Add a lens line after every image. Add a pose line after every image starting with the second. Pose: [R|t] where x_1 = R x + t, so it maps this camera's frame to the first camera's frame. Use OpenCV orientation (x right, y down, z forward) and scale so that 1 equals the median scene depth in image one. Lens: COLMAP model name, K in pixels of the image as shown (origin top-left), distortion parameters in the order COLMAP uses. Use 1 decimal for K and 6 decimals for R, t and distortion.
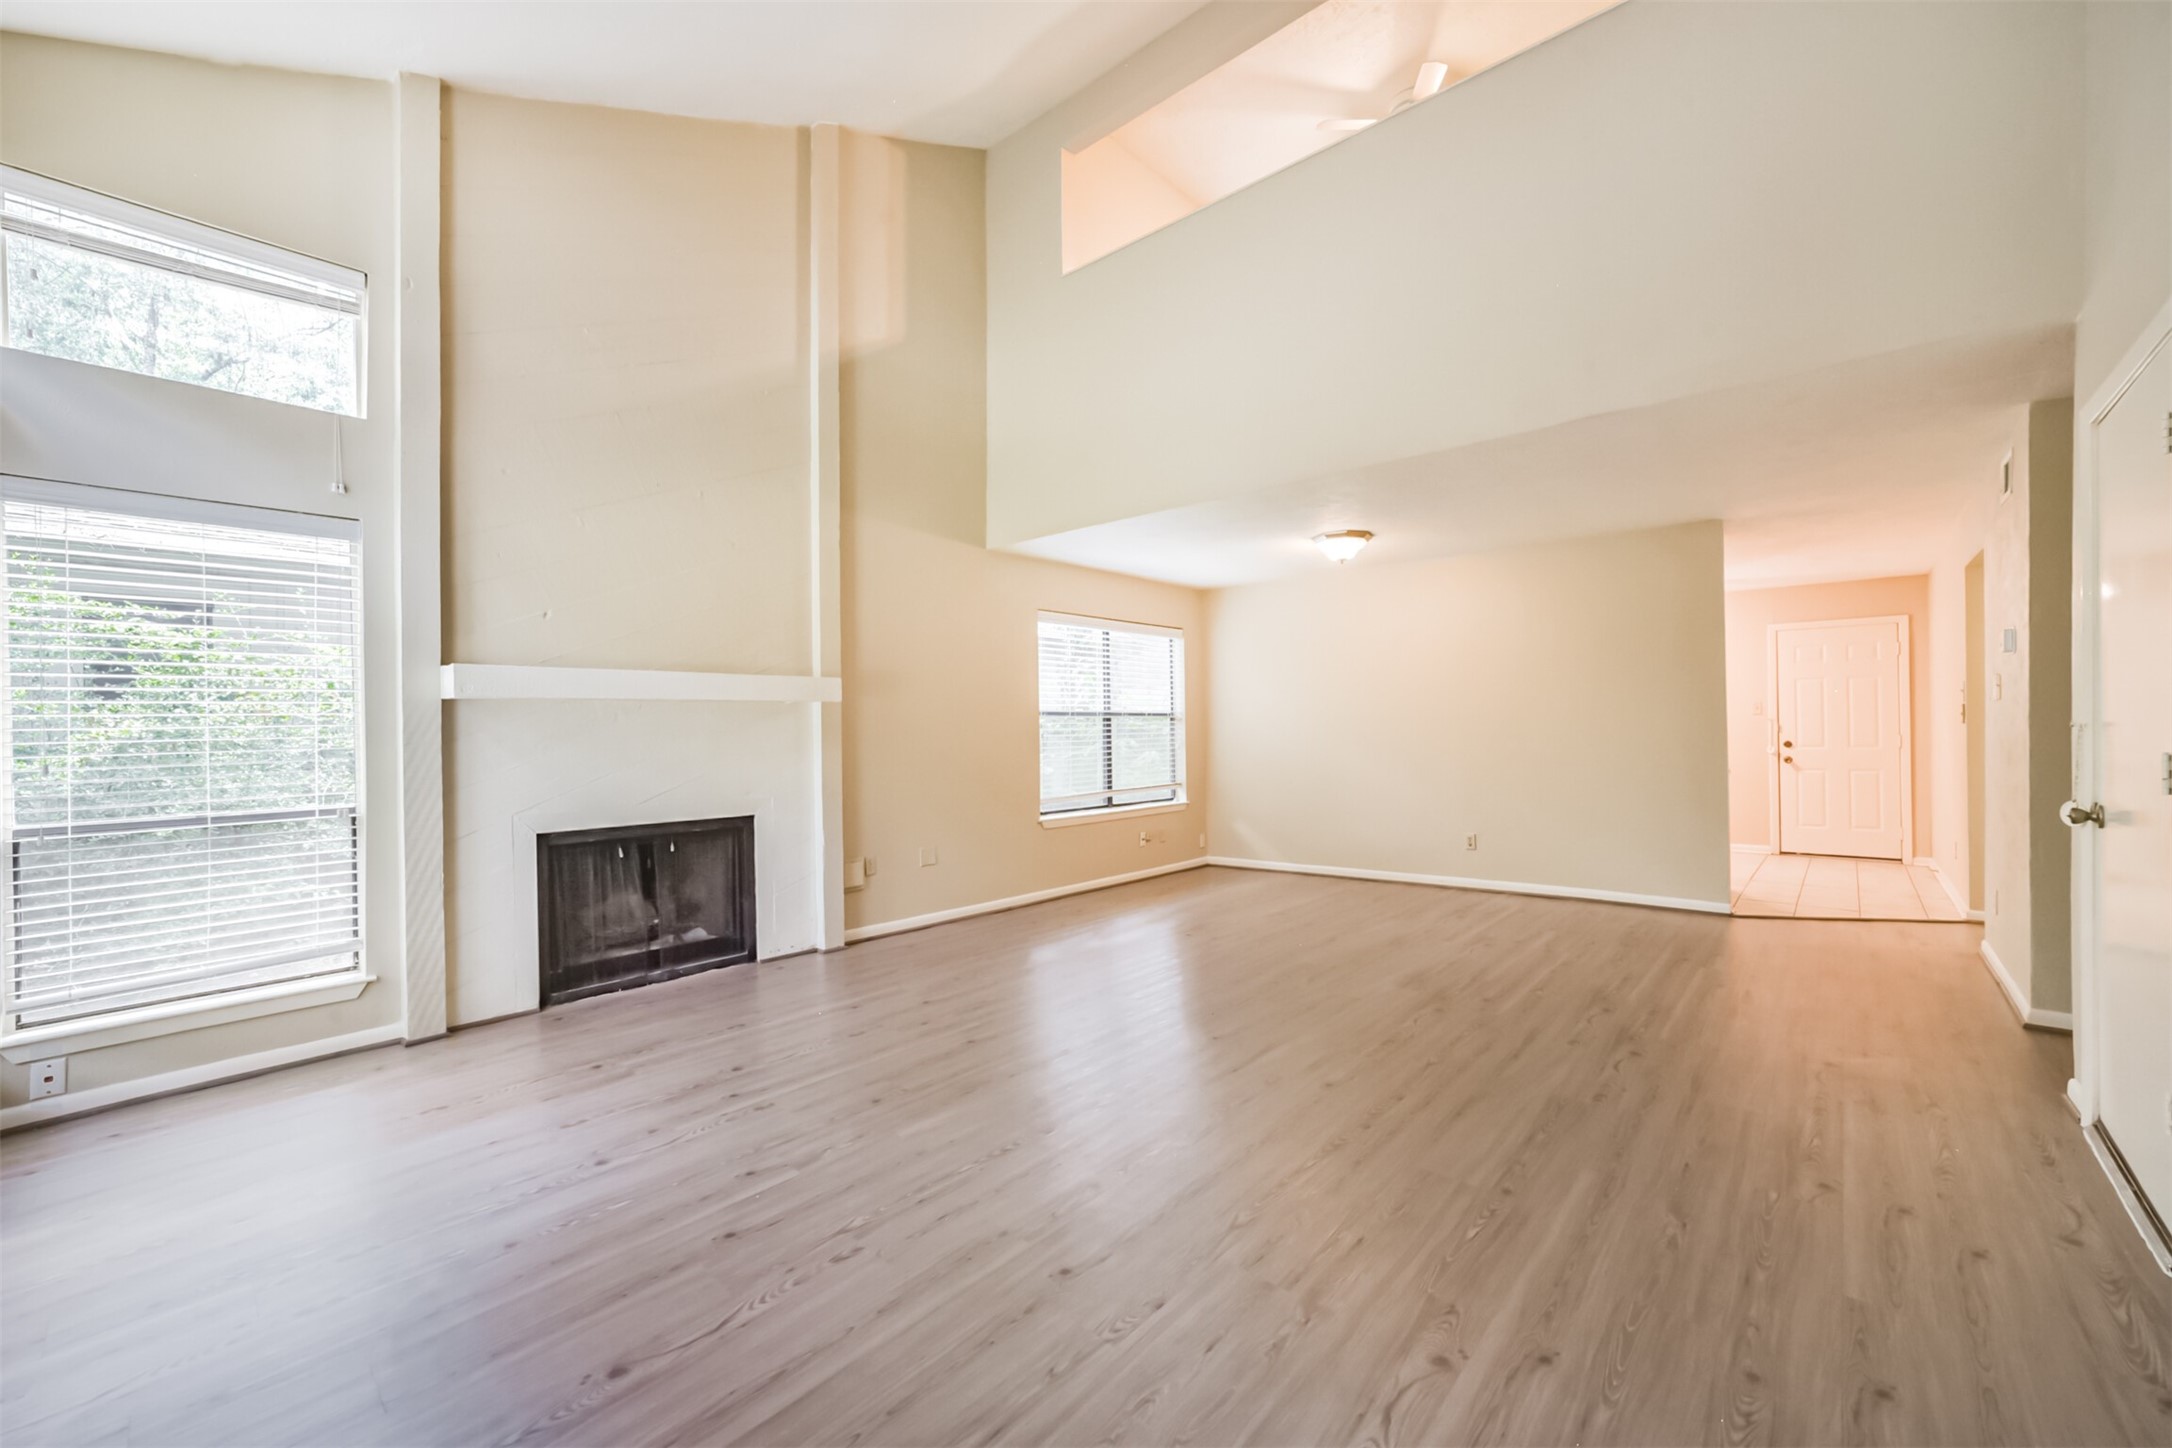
lens RADIAL K [[854.7, 0, 1089.1], [0, 854.7, 727.1], [0, 0, 1]] dist [-0.024617, 0.007749]
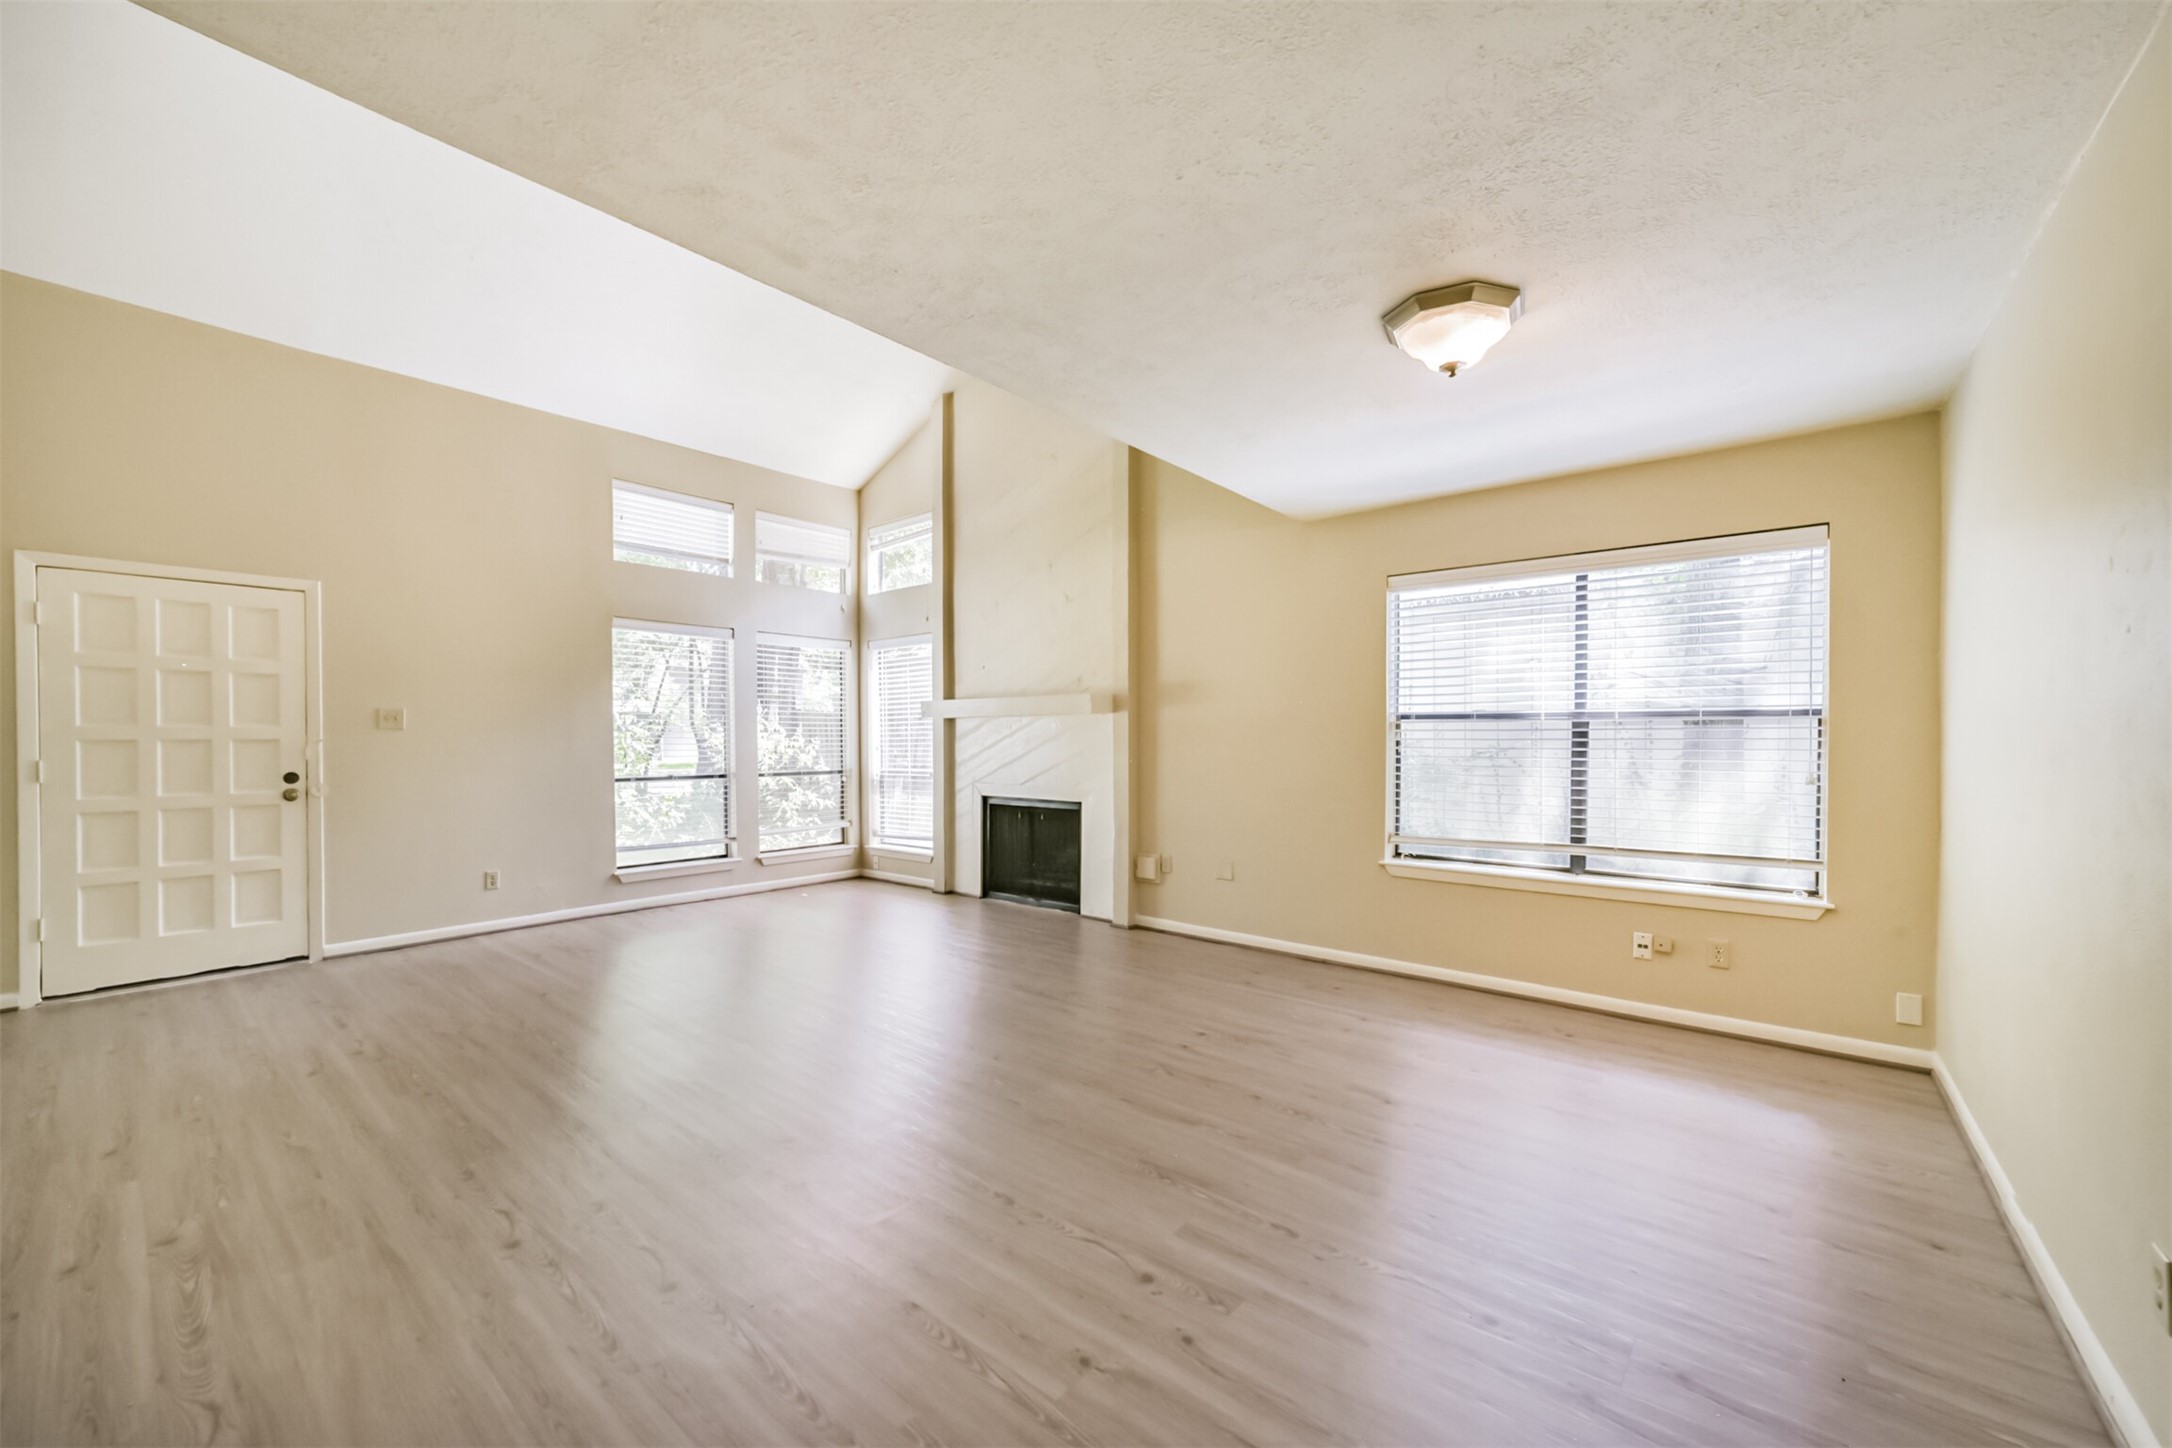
lens RADIAL K [[854.7, 0, 1108.8], [0, 854.7, 746.5], [0, 0, 1]] dist [-0.024617, 0.007749]
pose [[0.032136, 0.027709, -0.999099, 1.120476], [0.003346, 0.999607, 0.027830, -0.021419], [0.999478, -0.004238, 0.032031, 1.236509]]
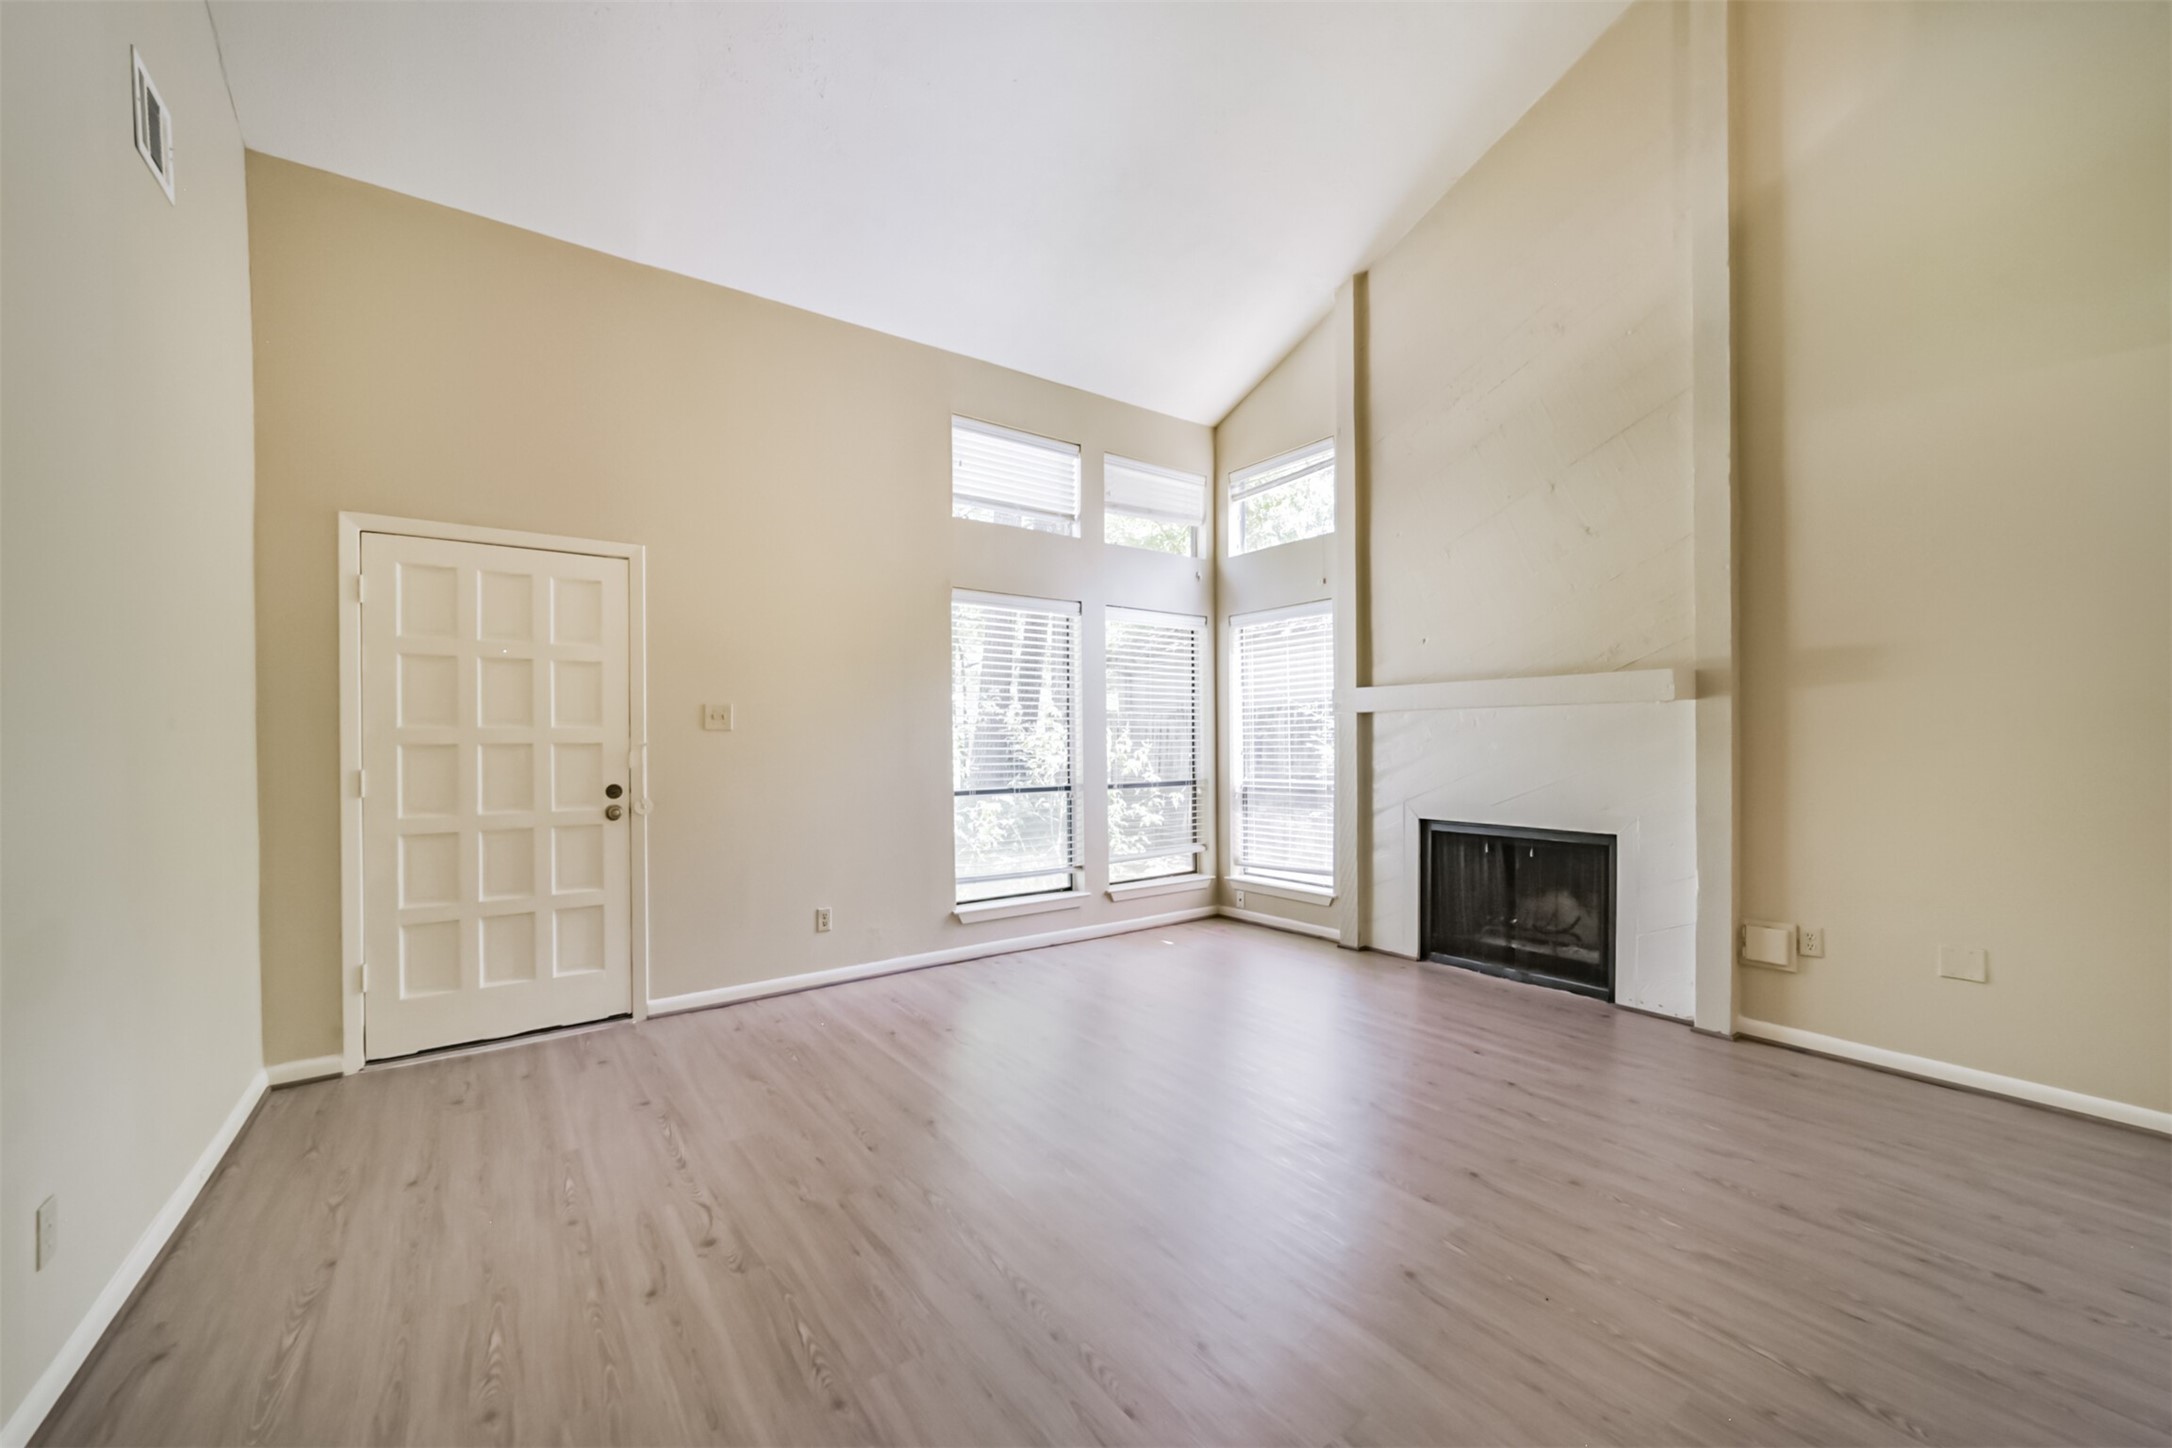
lens RADIAL K [[854.7, 0, 1094.3], [0, 854.7, 741.1], [0, 0, 1]] dist [-0.024617, 0.007749]
pose [[-0.214413, 0.020077, -0.976537, 0.684728], [0.011395, 0.999772, 0.018052, -0.015654], [0.976677, -0.007257, -0.214593, 0.825353]]
